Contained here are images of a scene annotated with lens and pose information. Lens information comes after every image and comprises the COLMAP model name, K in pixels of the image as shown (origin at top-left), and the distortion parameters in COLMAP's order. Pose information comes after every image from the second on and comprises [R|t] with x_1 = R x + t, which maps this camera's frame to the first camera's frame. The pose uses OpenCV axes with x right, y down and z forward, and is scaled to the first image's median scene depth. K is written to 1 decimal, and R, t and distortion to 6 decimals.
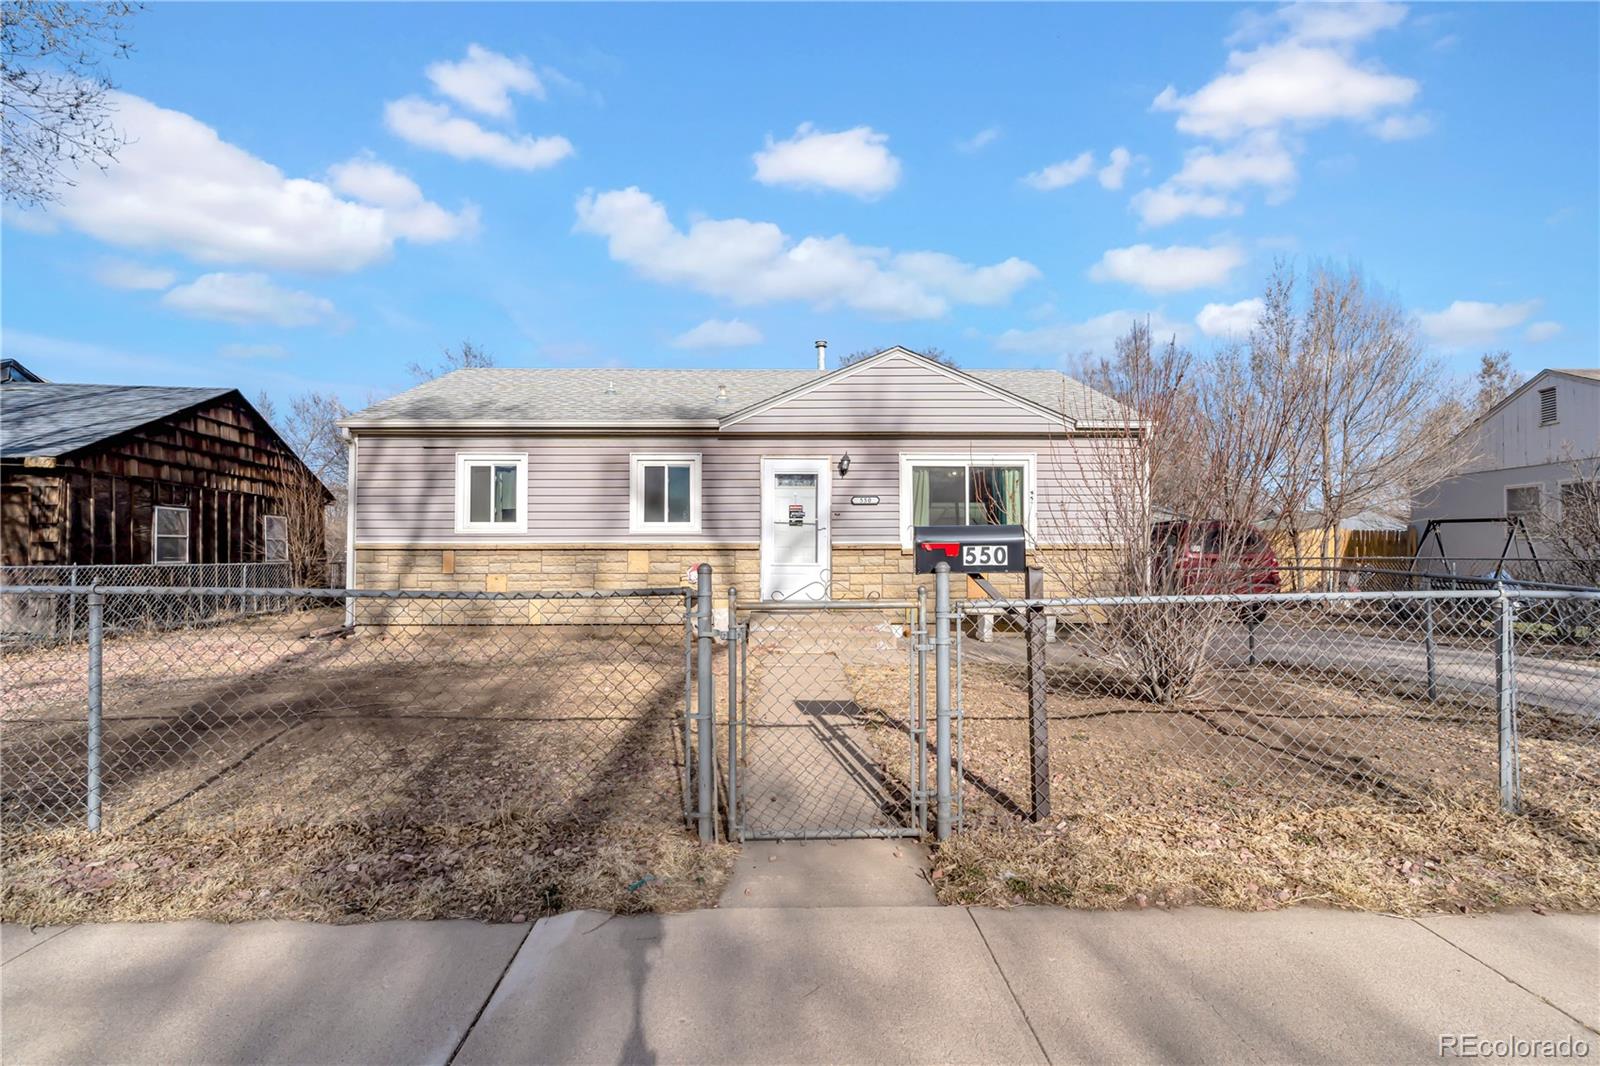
lens RADIAL K [[785.6, 0, 791.1], [0, 785.6, 537.9], [0, 0, 1]] dist [-0.003694, -0.002072]
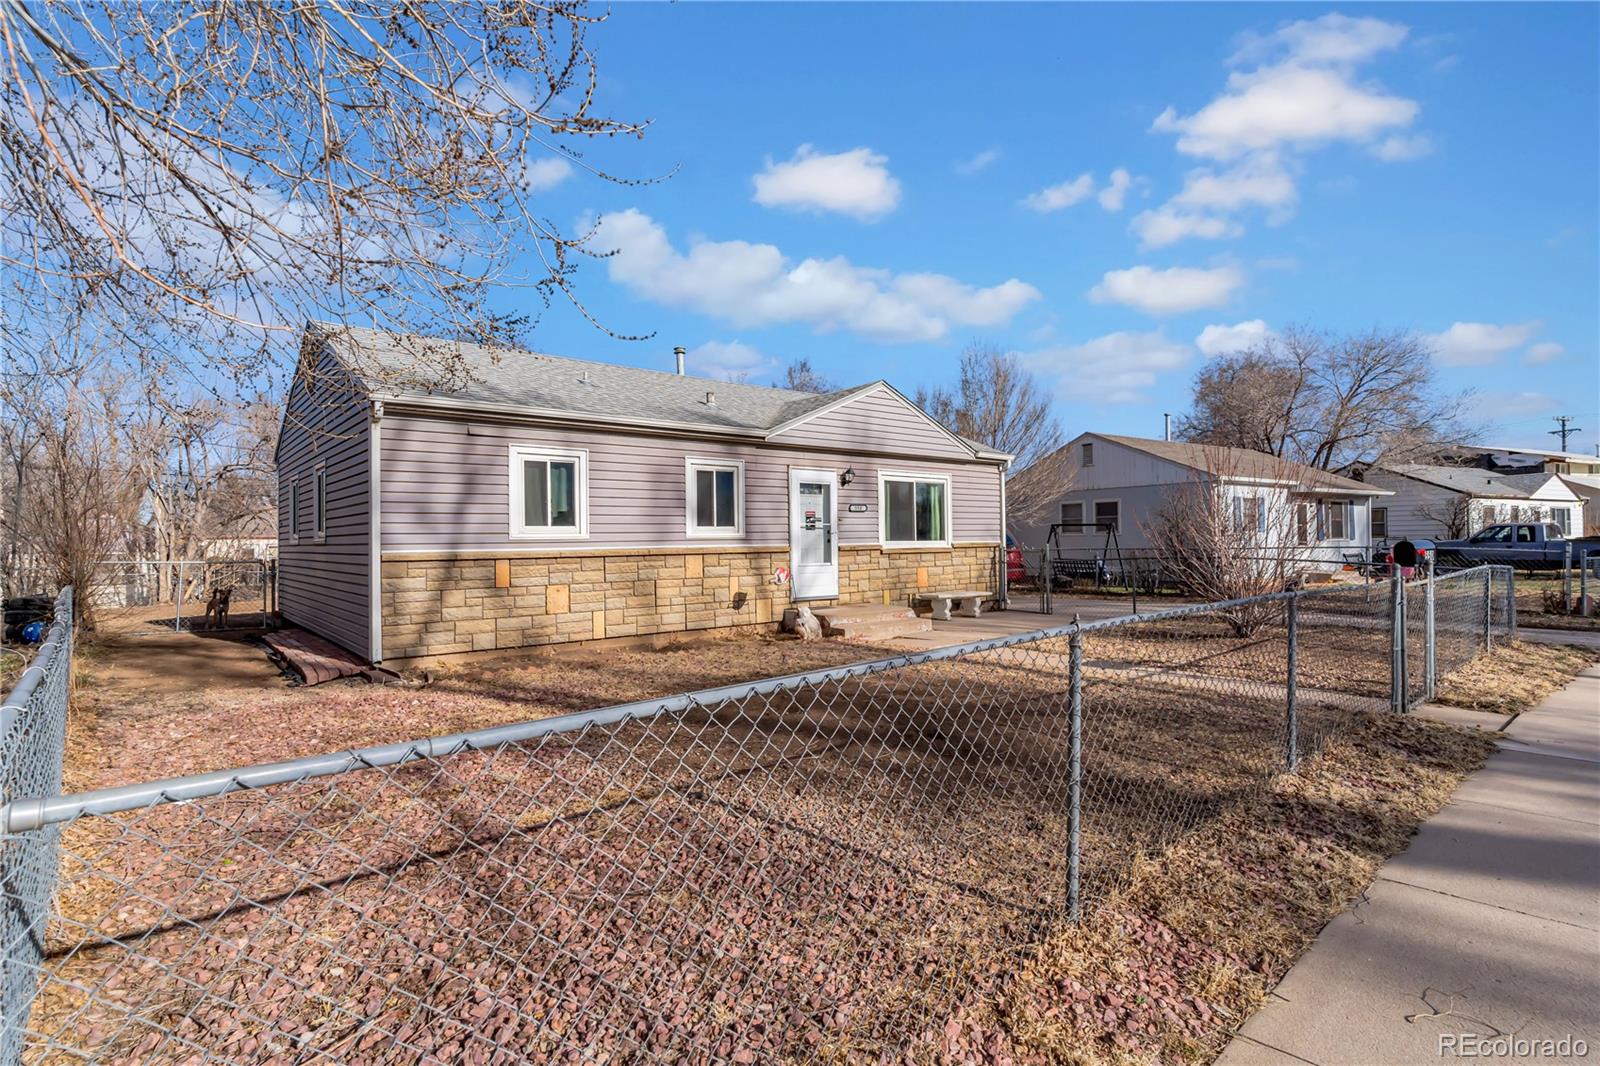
lens RADIAL K [[785.6, 0, 796.4], [0, 785.6, 532.2], [0, 0, 1]] dist [-0.003694, -0.002072]
pose [[0.771499, -0.003235, 0.636222, -0.723190], [0.002200, 0.999995, 0.002417, -0.014947], [-0.636227, -0.000465, 0.771502, 0.154253]]
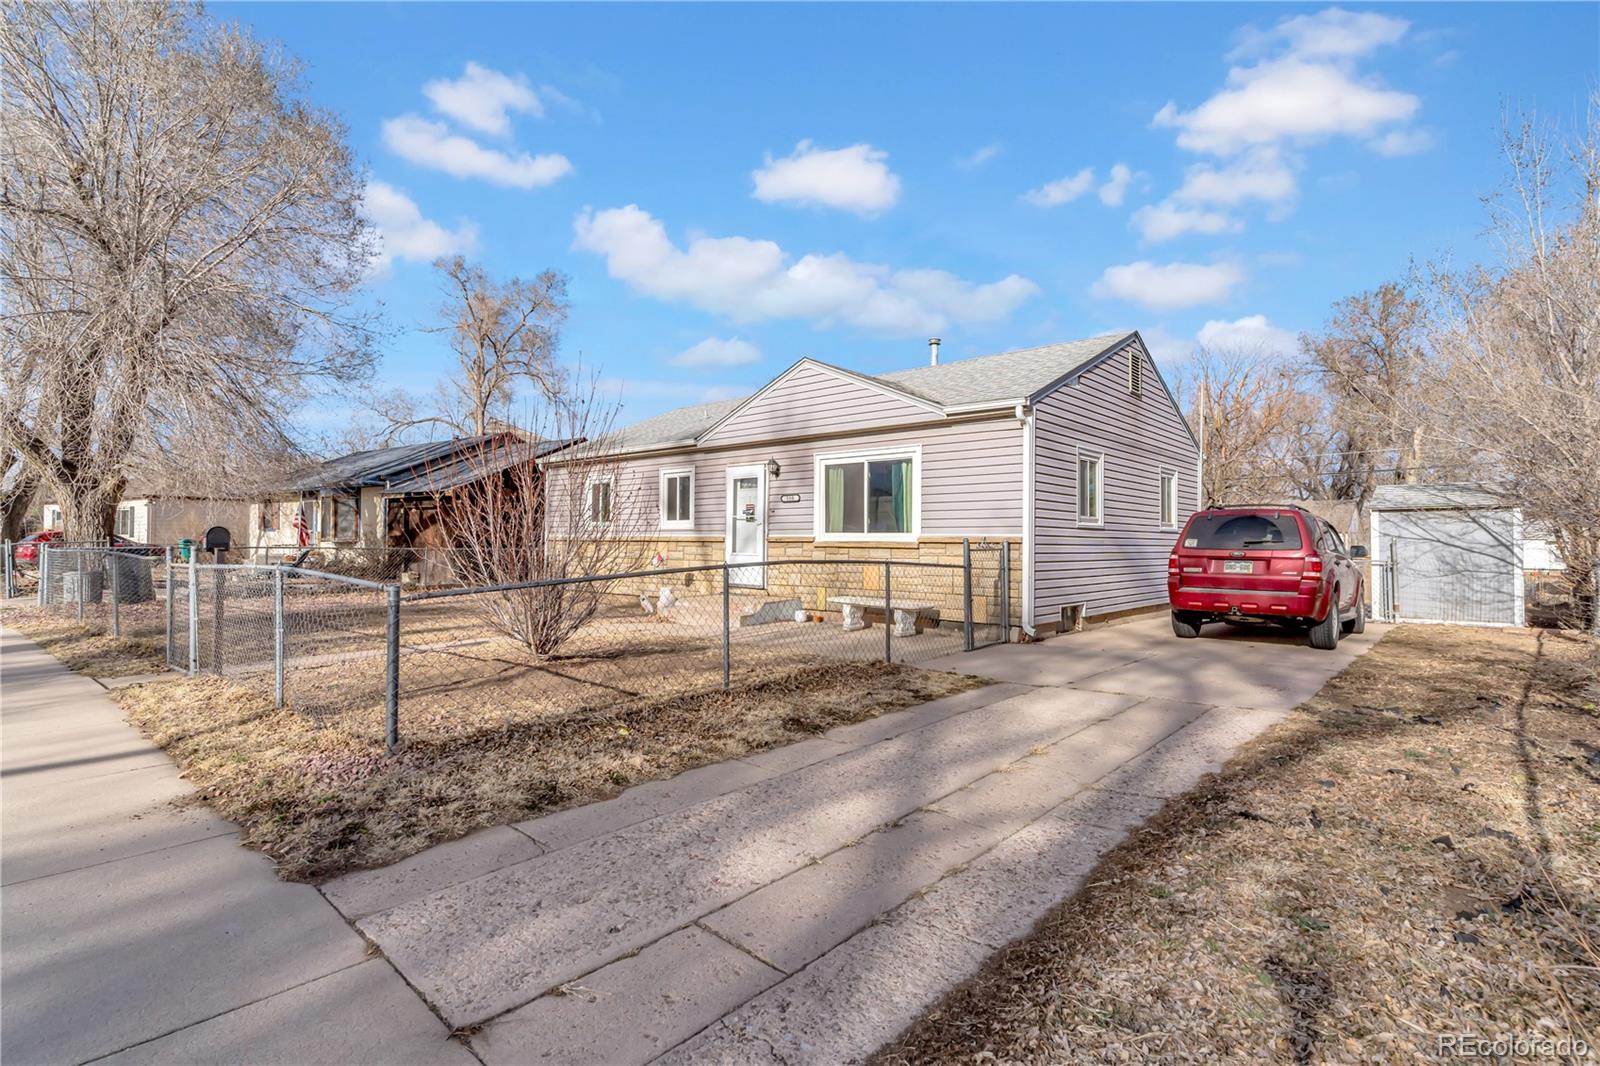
lens RADIAL K [[785.6, 0, 790.4], [0, 785.6, 534.1], [0, 0, 1]] dist [-0.003694, -0.002072]
pose [[0.732394, -0.002333, -0.680877, 0.863307], [0.004654, 0.999988, 0.001580, 0.001740], [0.680865, -0.004326, 0.732396, 0.175446]]
